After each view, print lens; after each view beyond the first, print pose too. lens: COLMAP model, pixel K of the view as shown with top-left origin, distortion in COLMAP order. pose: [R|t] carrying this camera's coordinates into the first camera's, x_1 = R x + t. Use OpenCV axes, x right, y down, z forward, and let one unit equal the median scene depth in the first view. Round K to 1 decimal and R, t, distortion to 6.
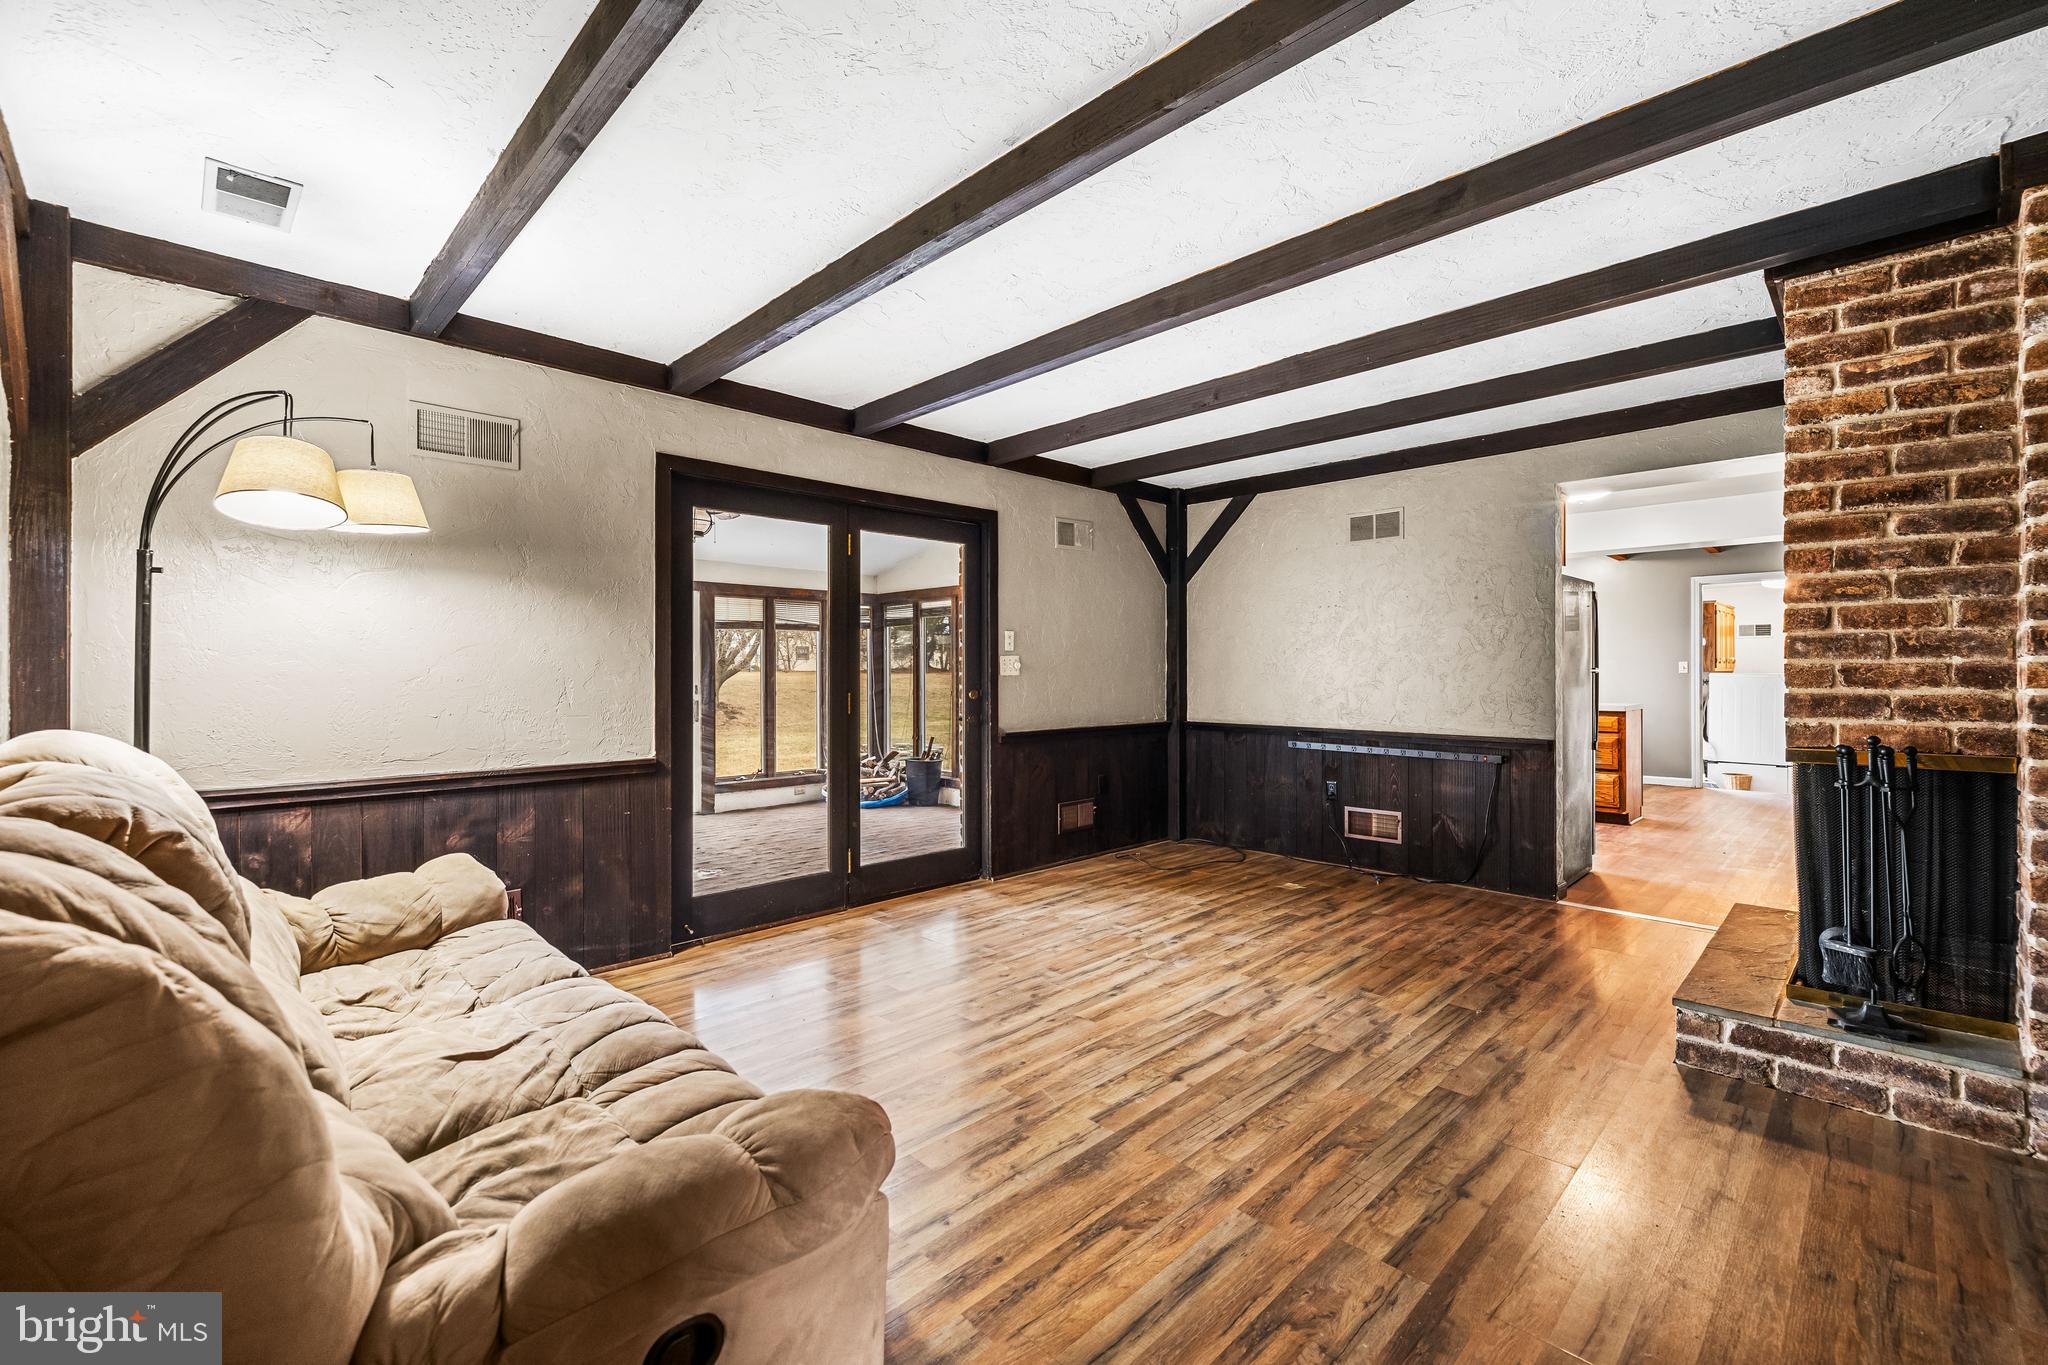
lens RADIAL K [[859.2, 0, 1027.5], [0, 859.2, 670.7], [0, 0, 1]] dist [0.000259, 0.001415]
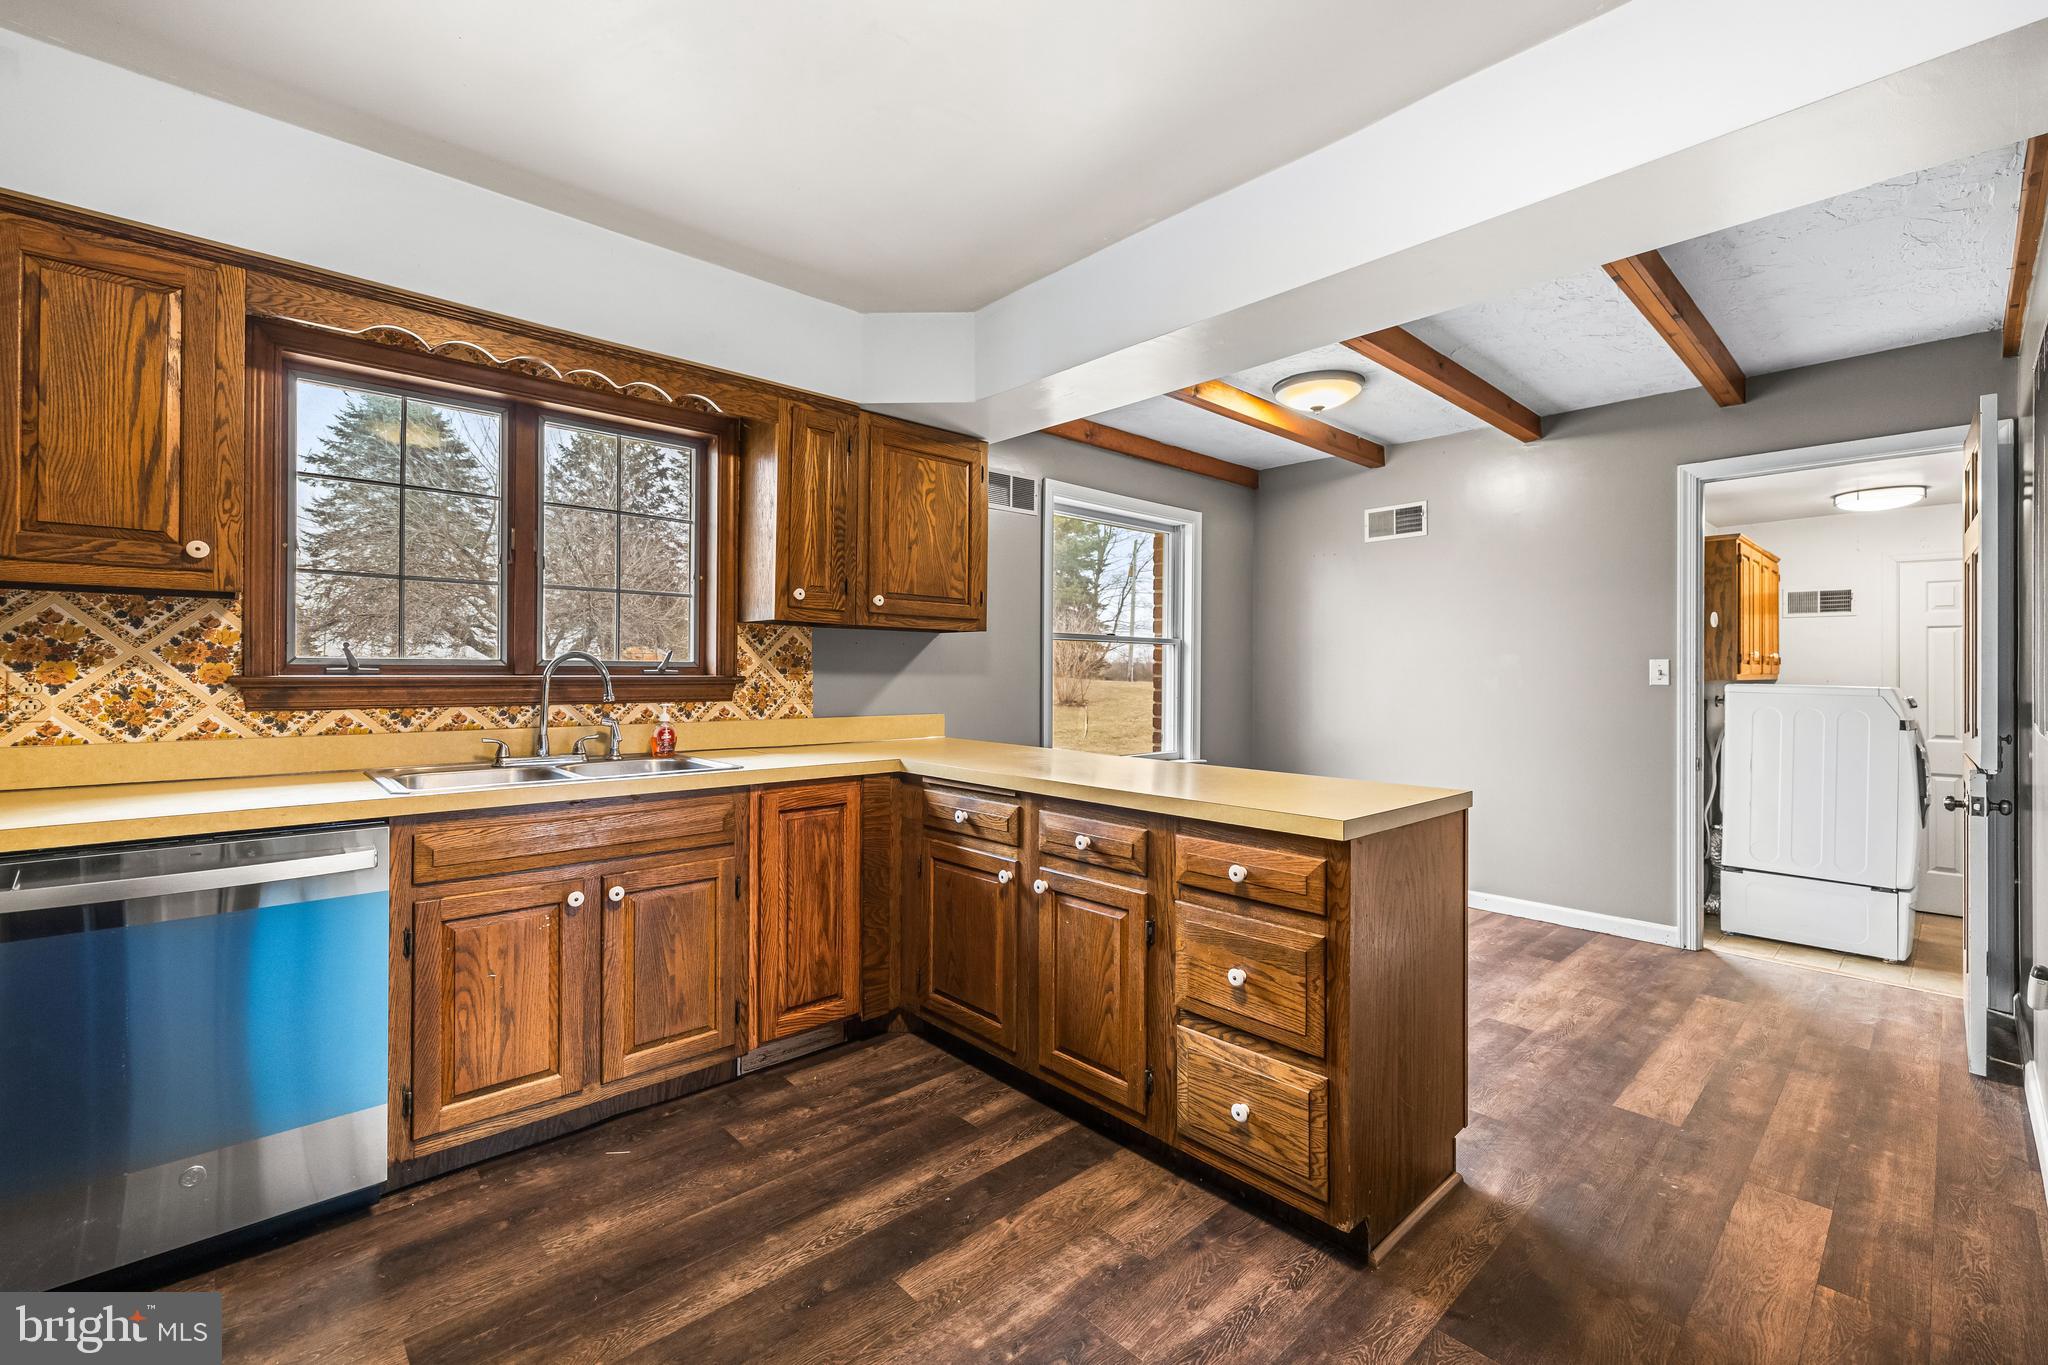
lens RADIAL K [[859.2, 0, 1014.0], [0, 859.2, 671.8], [0, 0, 1]] dist [0.000259, 0.001415]
pose [[0.999239, 0.007526, -0.038267, 0.411555], [-0.007285, 0.999953, 0.006430, -0.004090], [0.038314, -0.006146, 0.999247, 0.500082]]
